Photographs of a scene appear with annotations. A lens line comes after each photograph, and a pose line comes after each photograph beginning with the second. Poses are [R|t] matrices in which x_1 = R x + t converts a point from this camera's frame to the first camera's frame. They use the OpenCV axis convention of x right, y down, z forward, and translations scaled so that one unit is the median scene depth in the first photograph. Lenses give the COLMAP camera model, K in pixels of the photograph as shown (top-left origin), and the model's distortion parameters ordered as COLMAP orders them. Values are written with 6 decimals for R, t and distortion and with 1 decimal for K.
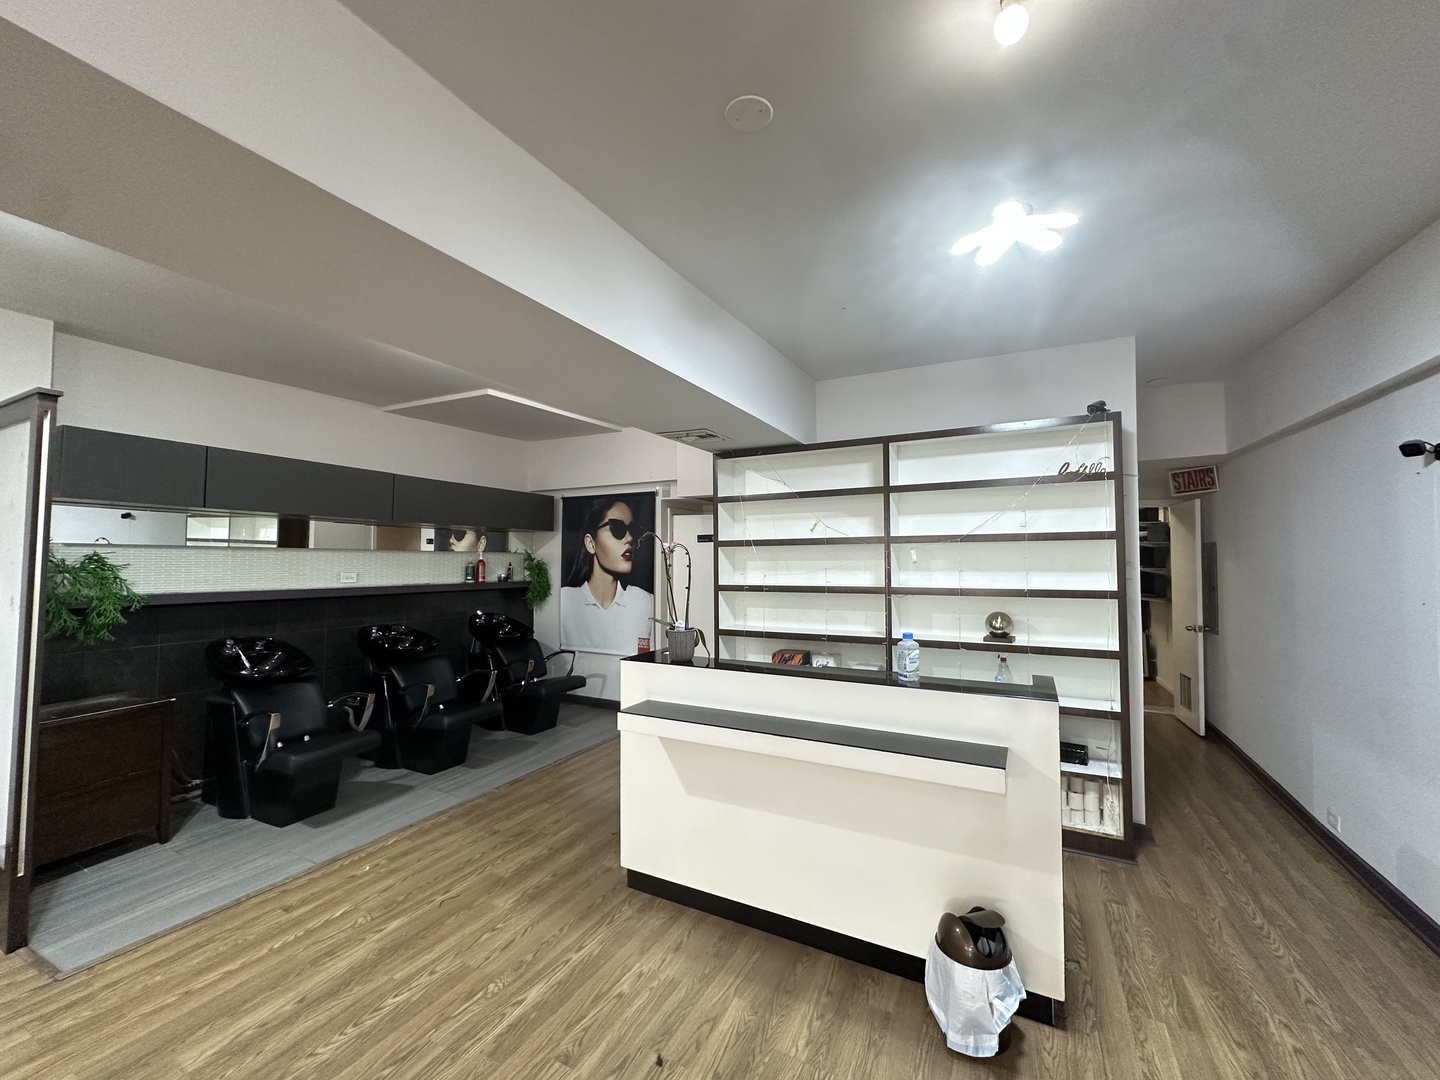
lens RADIAL K [[579.9, 0, 720.0], [0, 579.9, 540.0], [0, 0, 1]] dist [-0.000481, 0.000073]
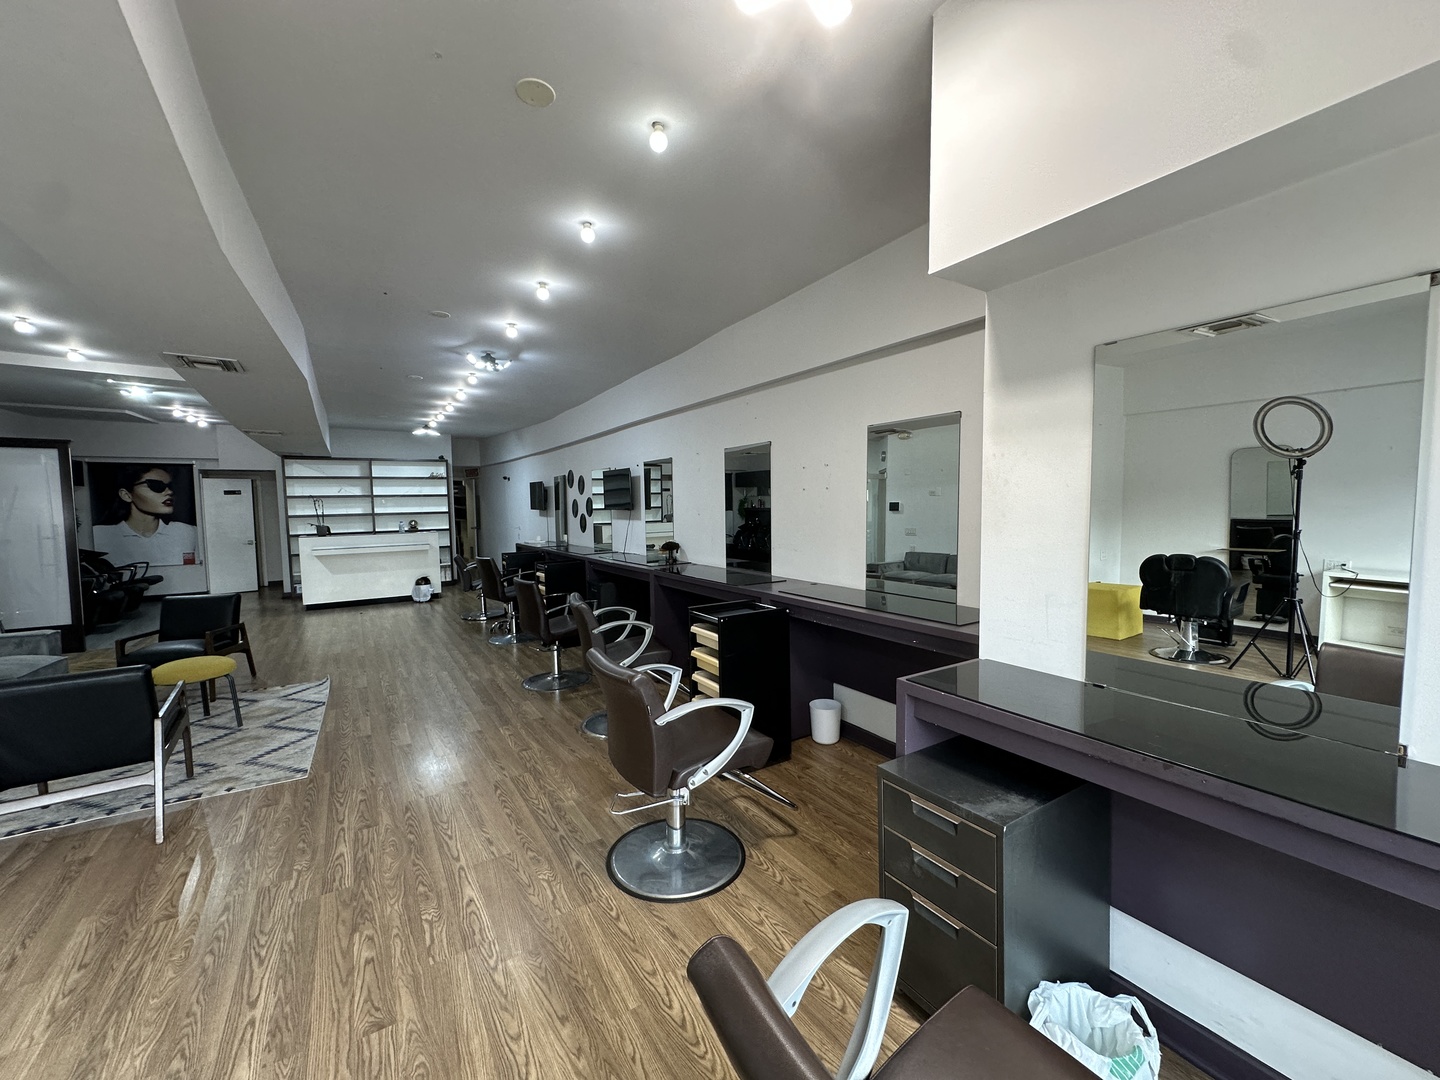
lens RADIAL K [[572.1, 0, 715.2], [0, 572.1, 539.9], [0, 0, 1]] dist [-0.002665, 0.000049]
pose [[0.498939, -0.067832, 0.863978, -0.806652], [-0.019505, 0.995801, 0.089446, -0.043669], [-0.866418, -0.061480, 0.495521, -1.136470]]
